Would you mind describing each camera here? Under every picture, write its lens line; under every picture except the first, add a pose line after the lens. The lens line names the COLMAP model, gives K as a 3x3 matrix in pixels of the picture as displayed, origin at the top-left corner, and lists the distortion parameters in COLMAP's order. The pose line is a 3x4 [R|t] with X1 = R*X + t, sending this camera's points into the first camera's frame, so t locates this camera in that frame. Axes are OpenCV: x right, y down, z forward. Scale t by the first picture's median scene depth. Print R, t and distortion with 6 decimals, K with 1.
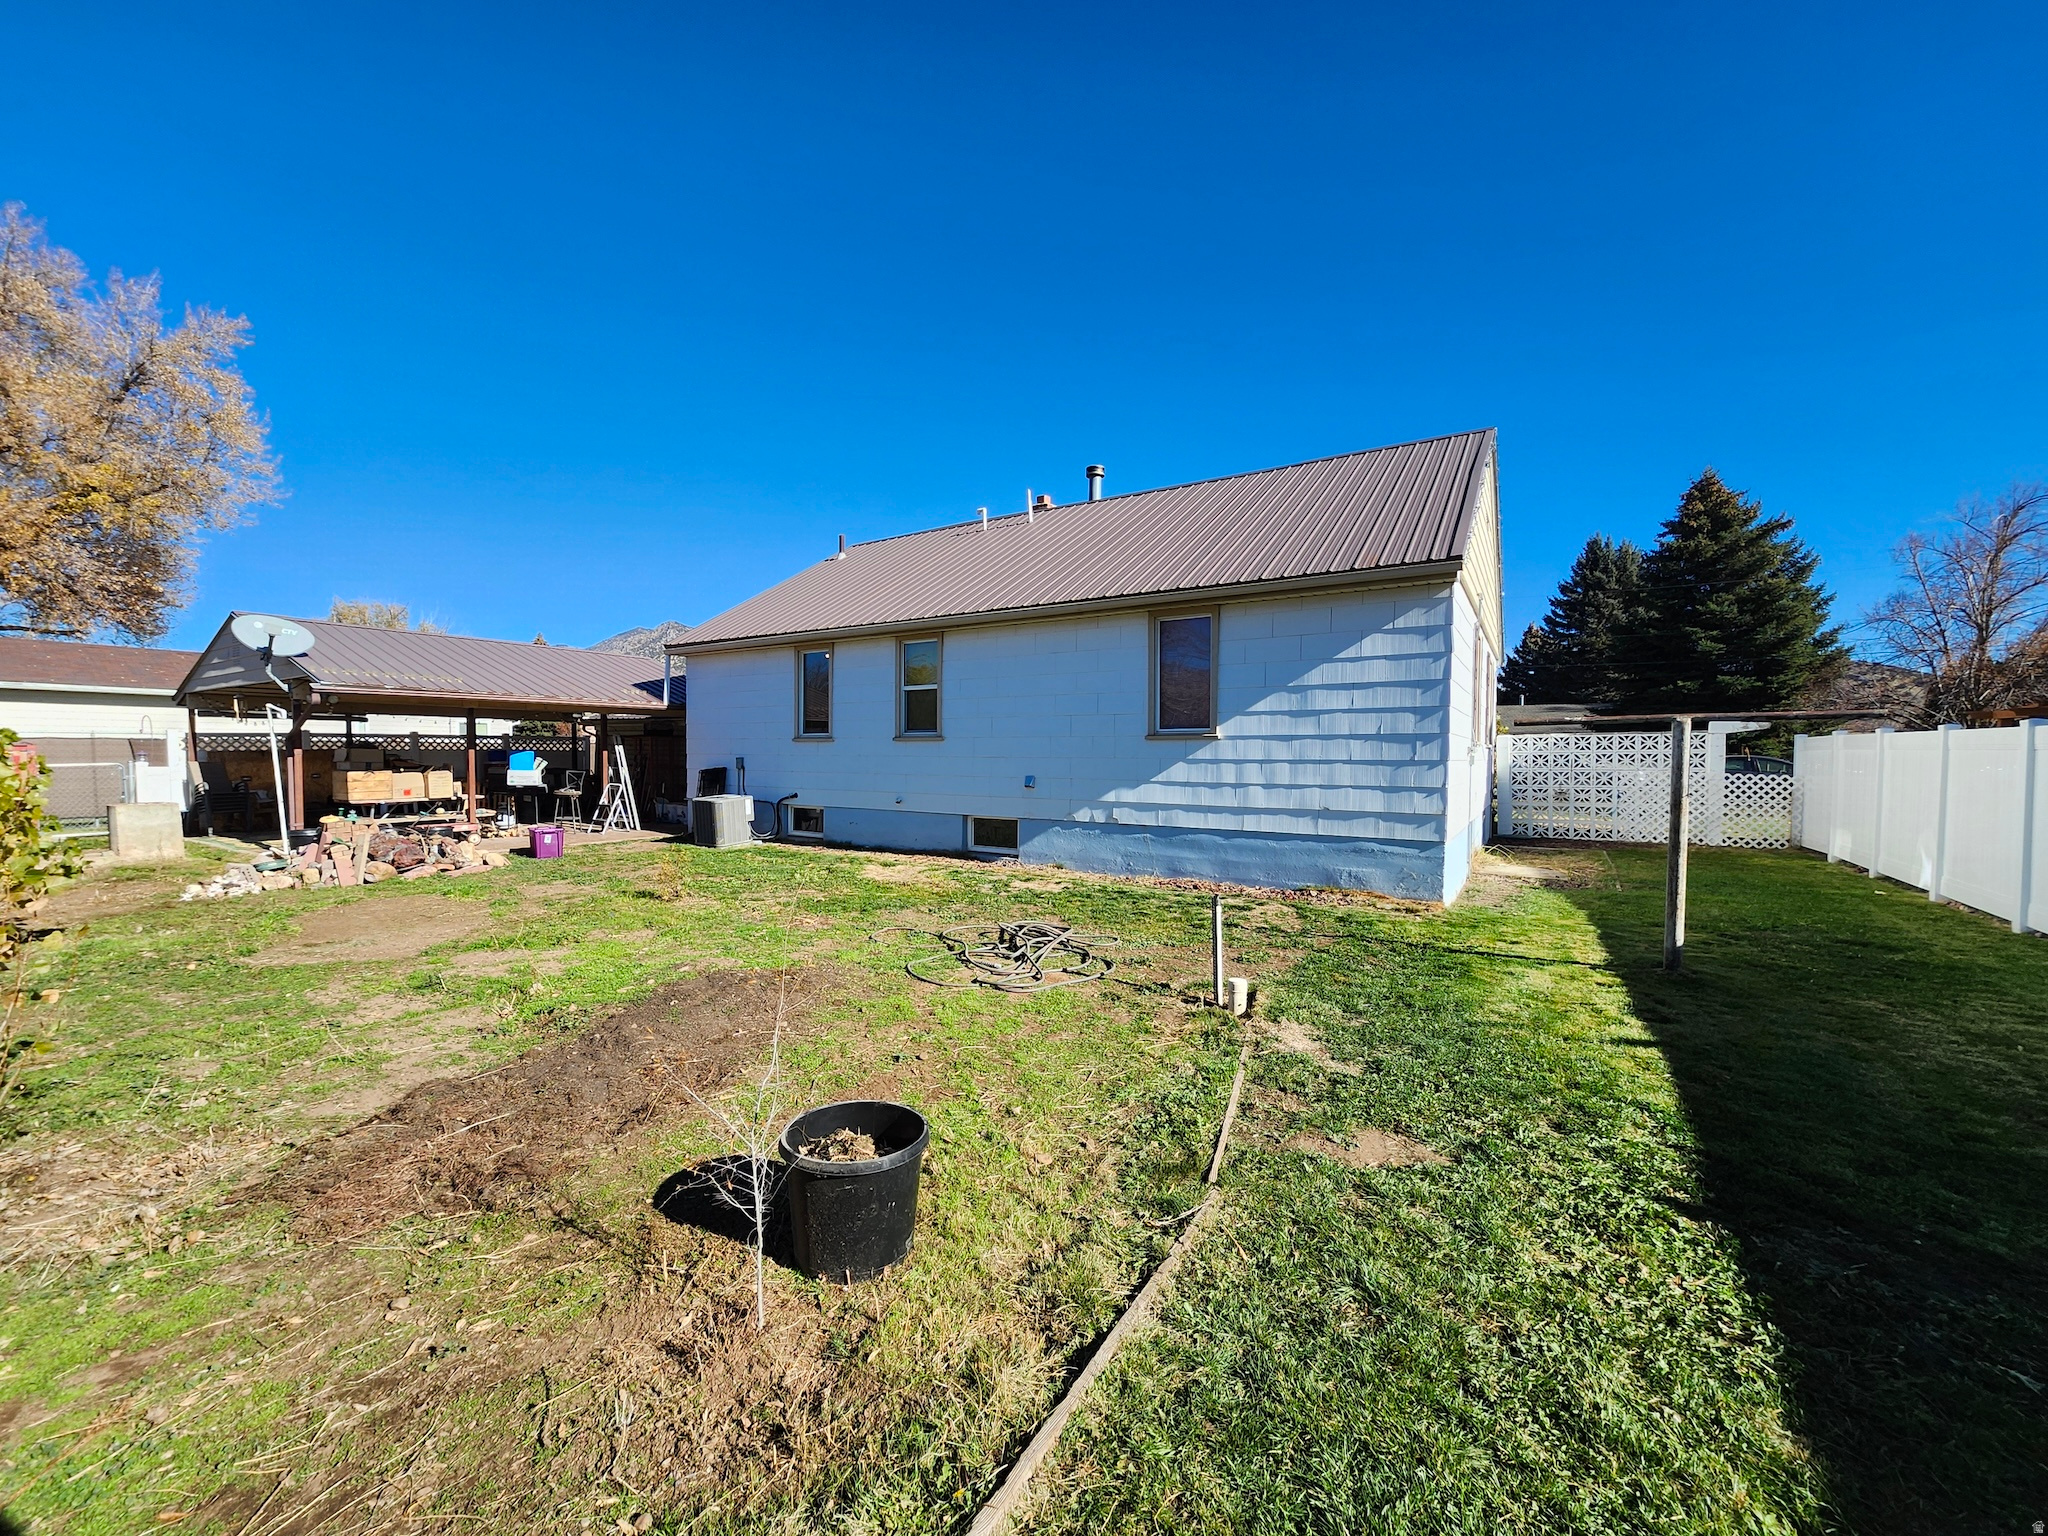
lens RADIAL K [[809.5, 0, 1029.4], [0, 809.5, 773.6], [0, 0, 1]] dist [-0.001265, 0.001074]
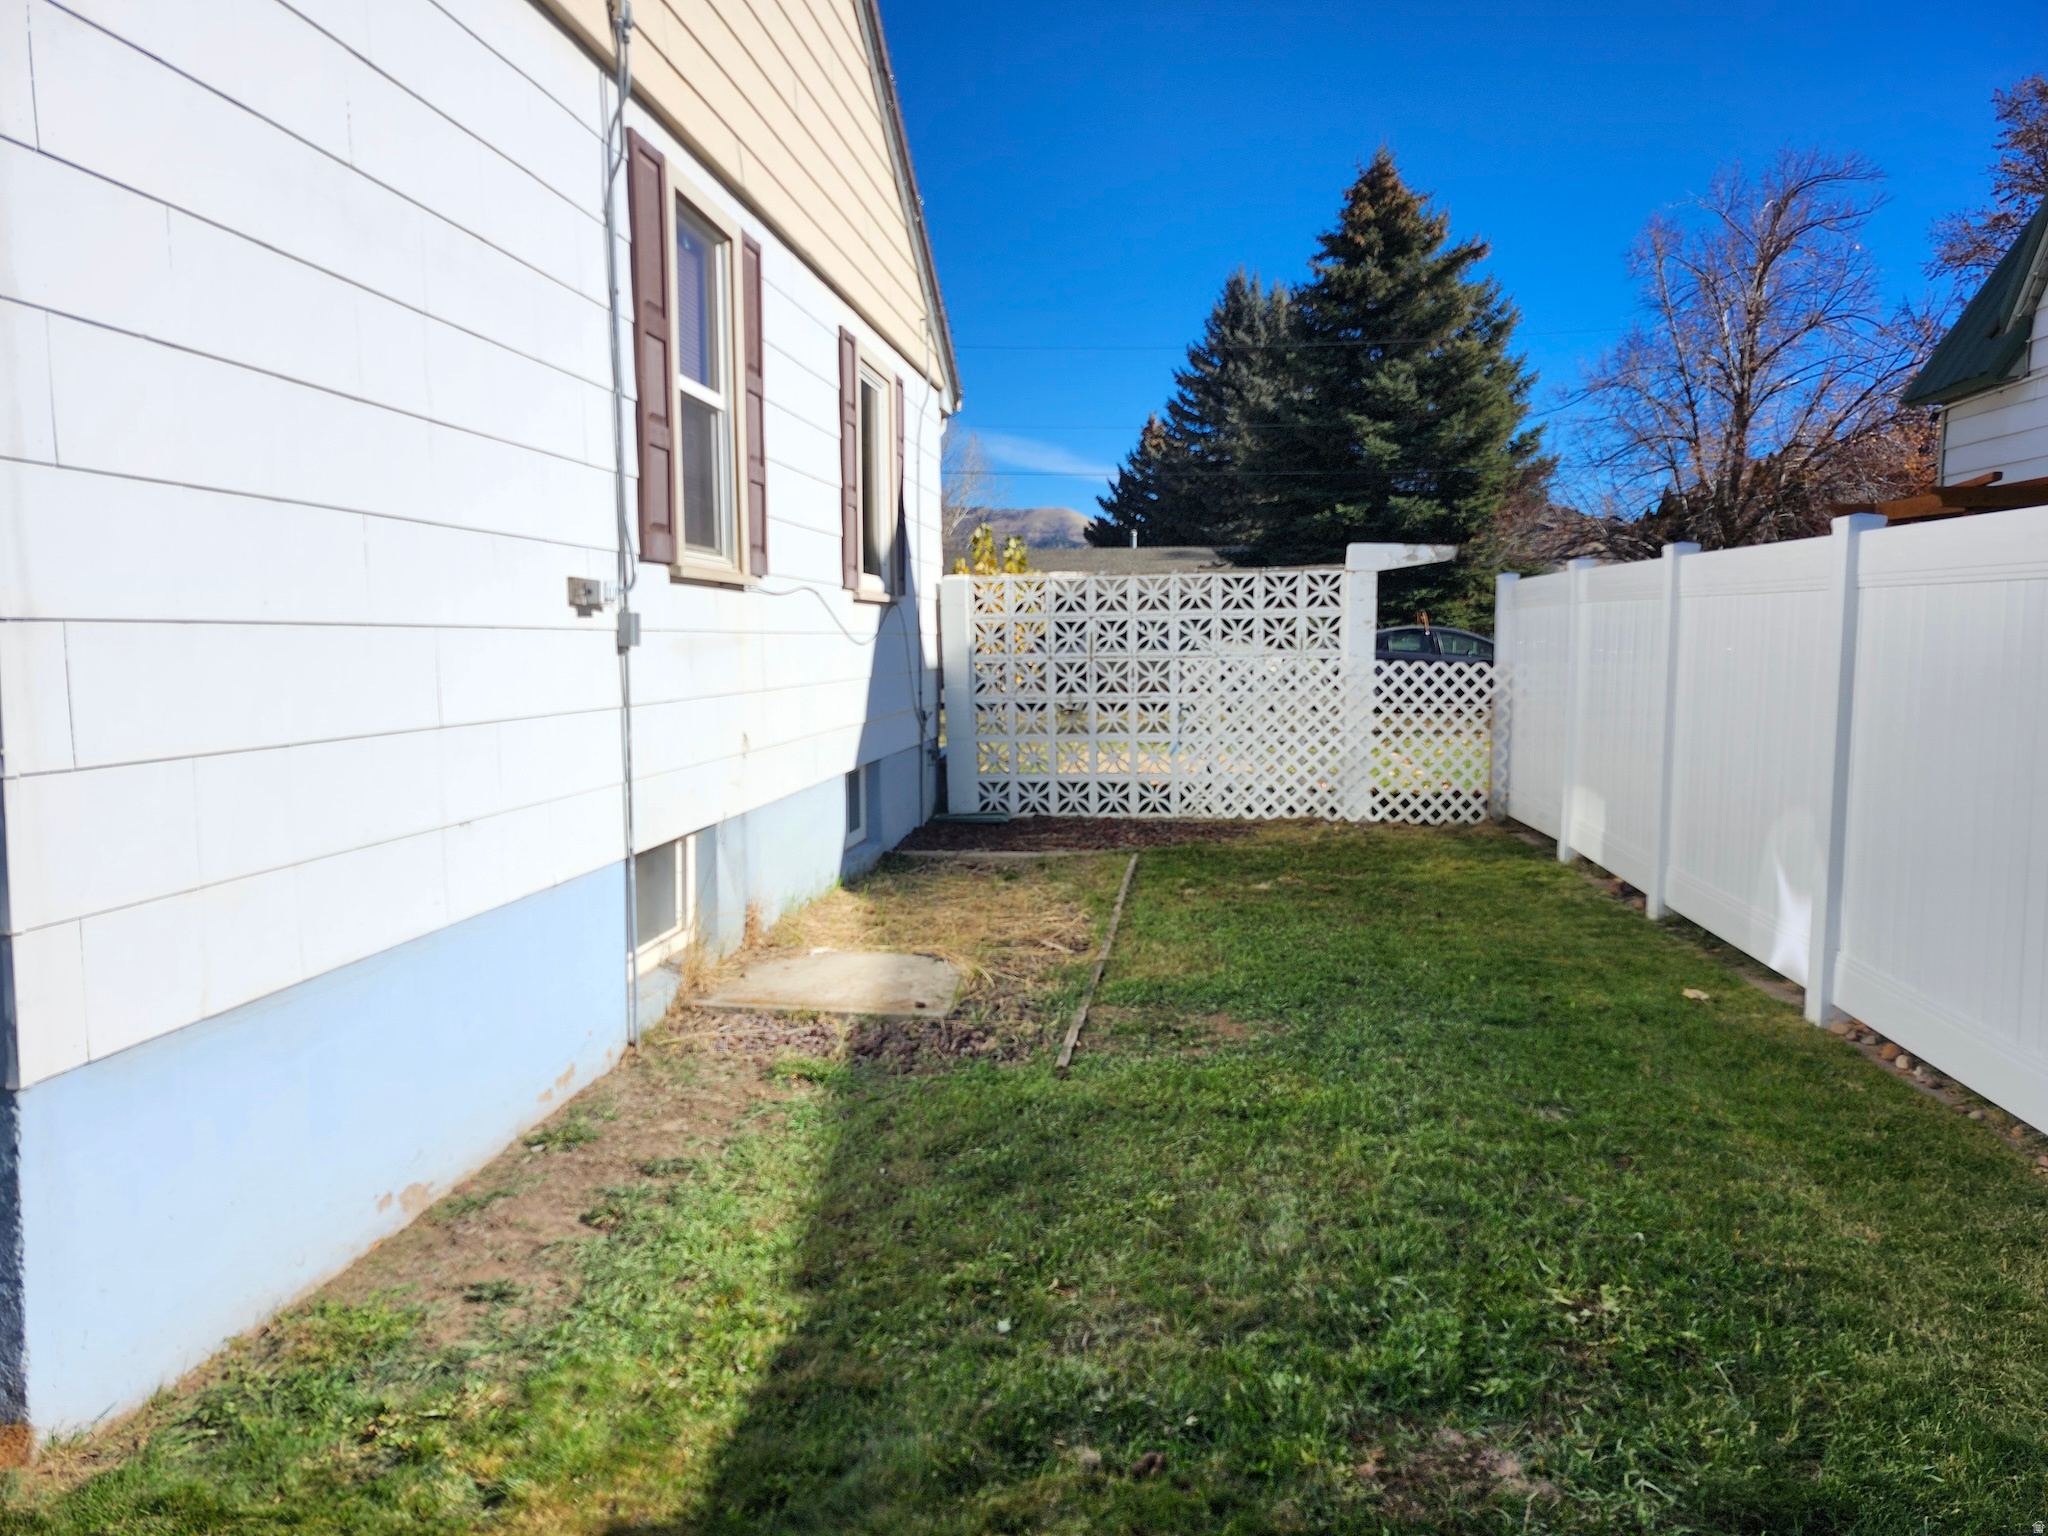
lens RADIAL K [[1373.1, 0, 1018.1], [0, 1373.1, 767.2], [0, 0, 1]] dist [0.035059, -0.004925]
pose [[0.906925, -0.047472, 0.418609, 0.151798], [0.017925, 0.997079, 0.074237, -0.000504], [-0.420910, -0.059824, 0.905127, 0.165492]]
